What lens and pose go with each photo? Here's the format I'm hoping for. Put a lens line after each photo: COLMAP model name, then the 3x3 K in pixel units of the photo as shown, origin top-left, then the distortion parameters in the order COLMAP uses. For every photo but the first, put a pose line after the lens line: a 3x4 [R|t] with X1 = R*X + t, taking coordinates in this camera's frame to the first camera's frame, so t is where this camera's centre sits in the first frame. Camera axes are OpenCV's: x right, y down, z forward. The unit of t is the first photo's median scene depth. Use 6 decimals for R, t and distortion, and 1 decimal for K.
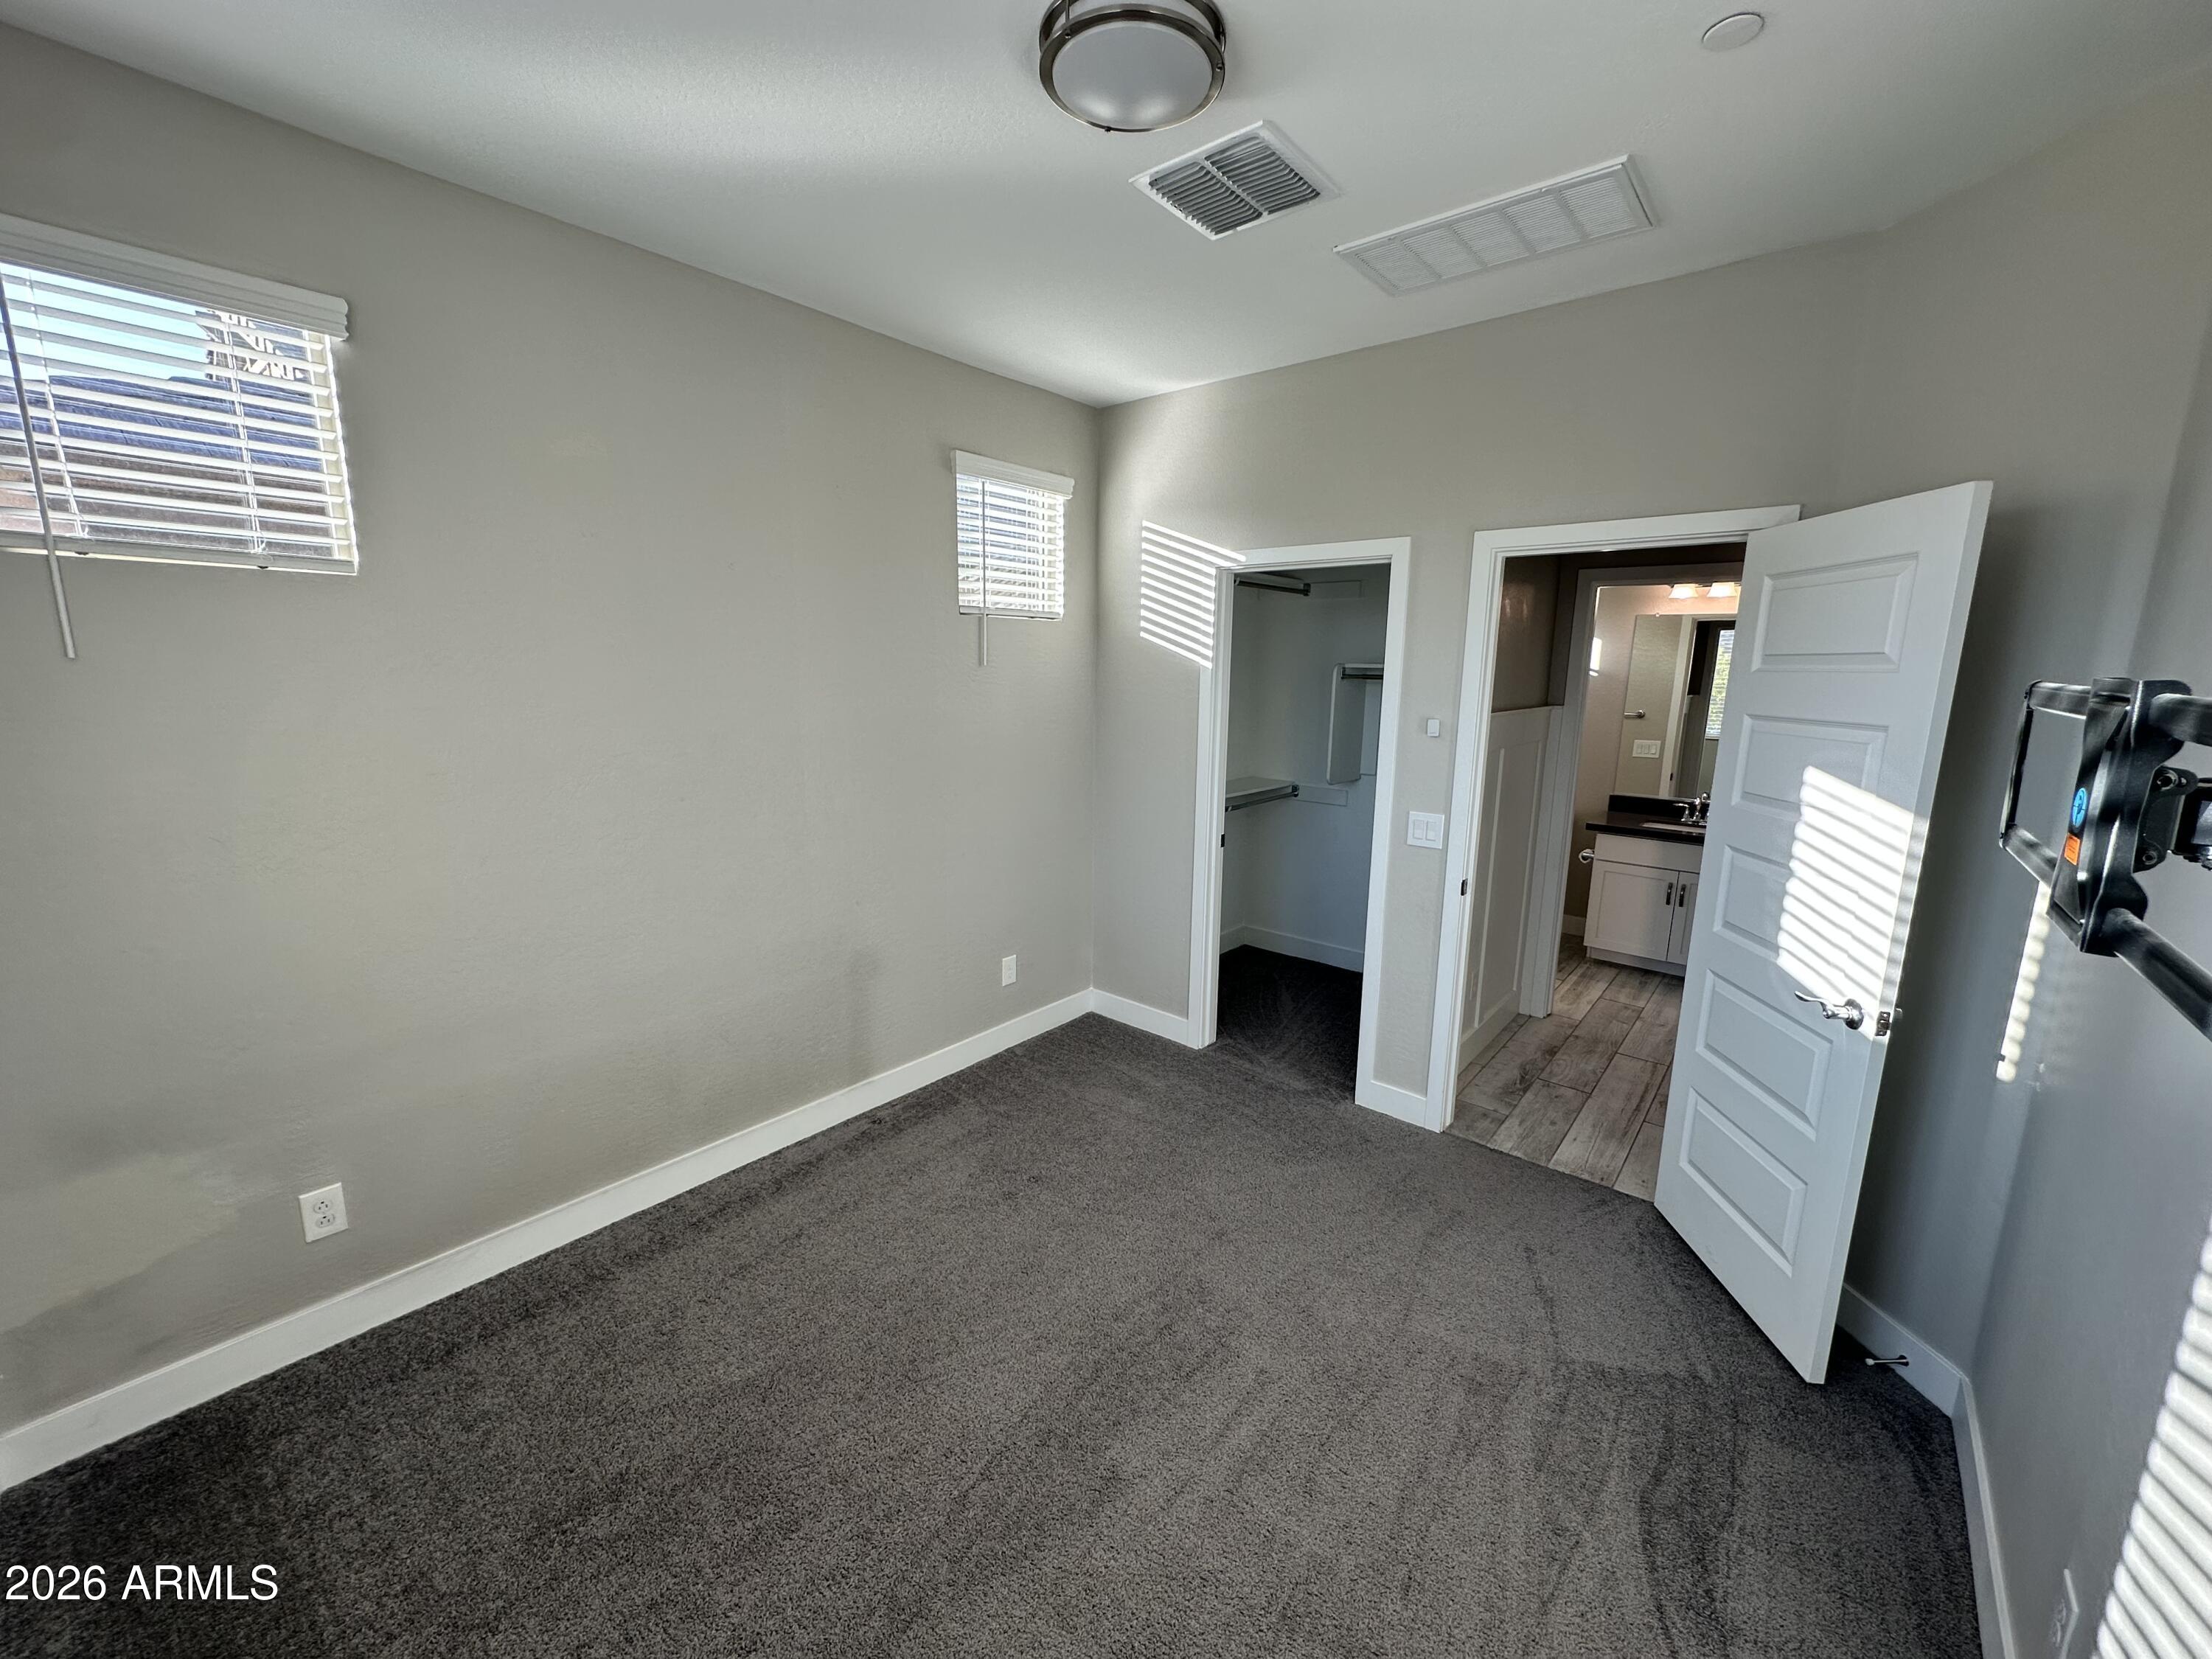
lens RADIAL K [[882.9, 0, 1104.2], [0, 882.9, 828.6], [0, 0, 1]] dist [-0.005229, 0.001535]
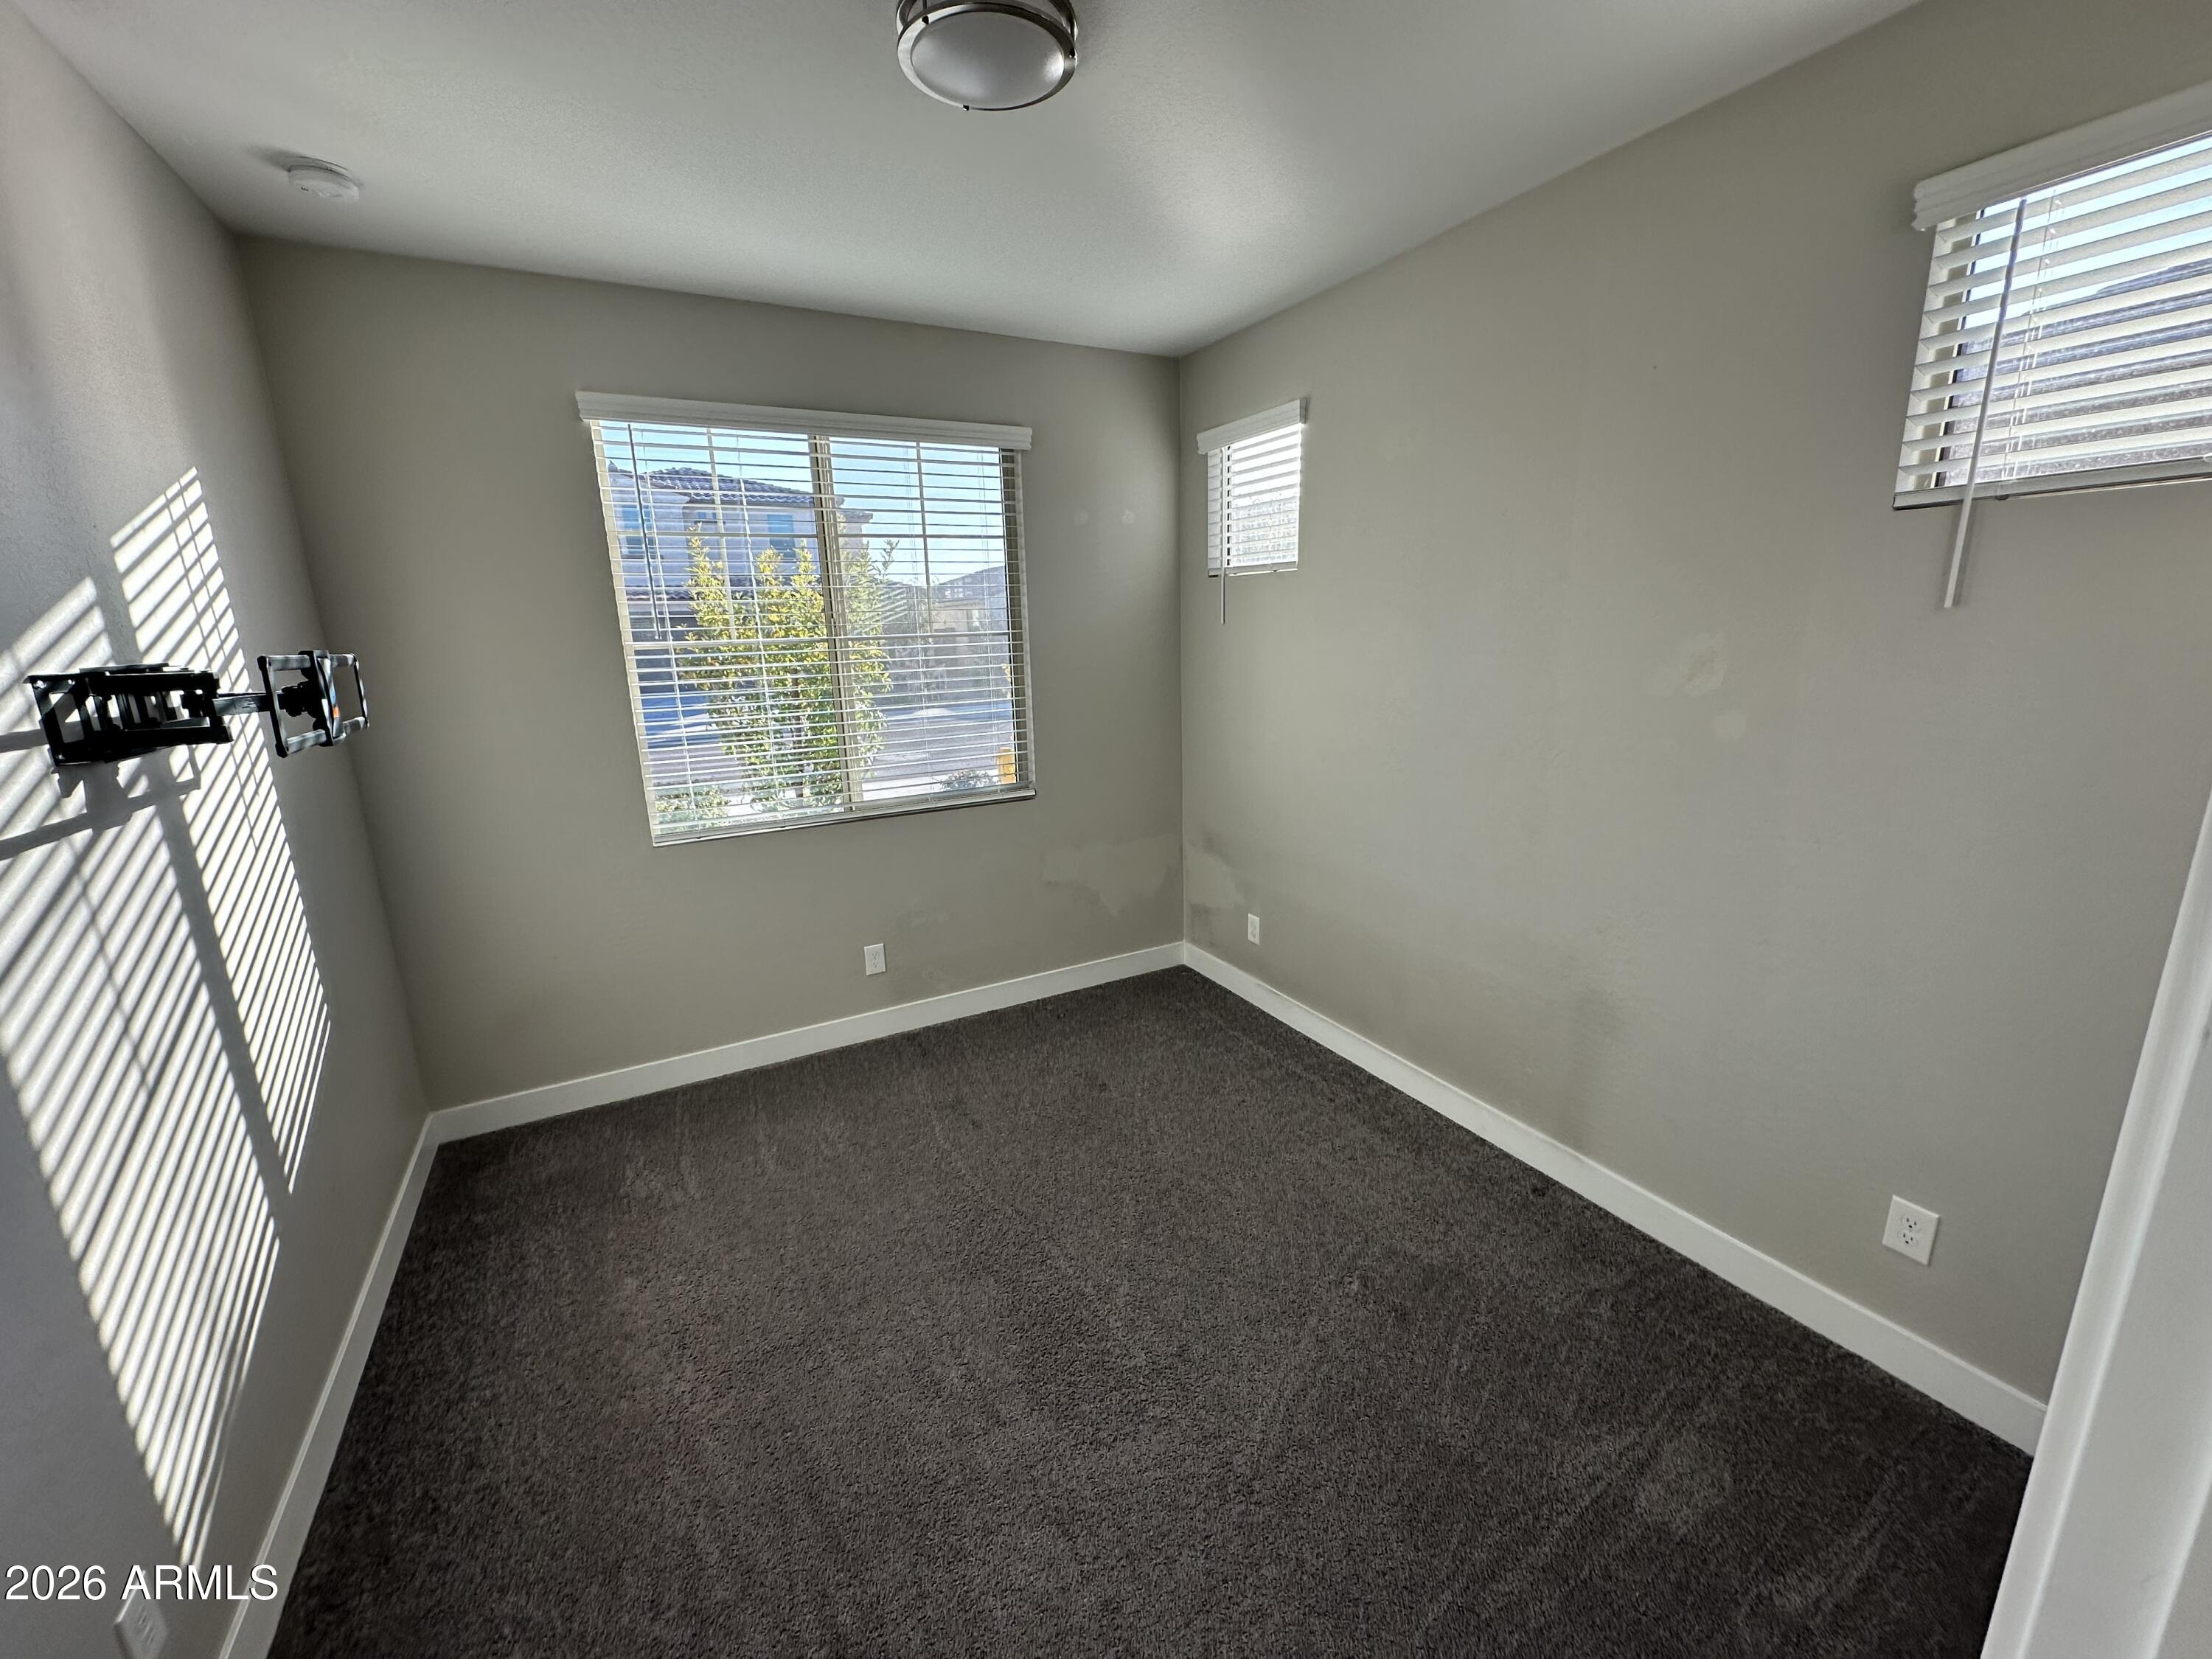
lens RADIAL K [[882.9, 0, 1104.2], [0, 882.9, 828.6], [0, 0, 1]] dist [-0.005229, 0.001535]
pose [[-0.369179, 0.211820, -0.904897, 0.824537], [-0.144748, 0.948692, 0.281125, -0.226830], [0.918017, 0.234768, -0.319576, 1.237662]]
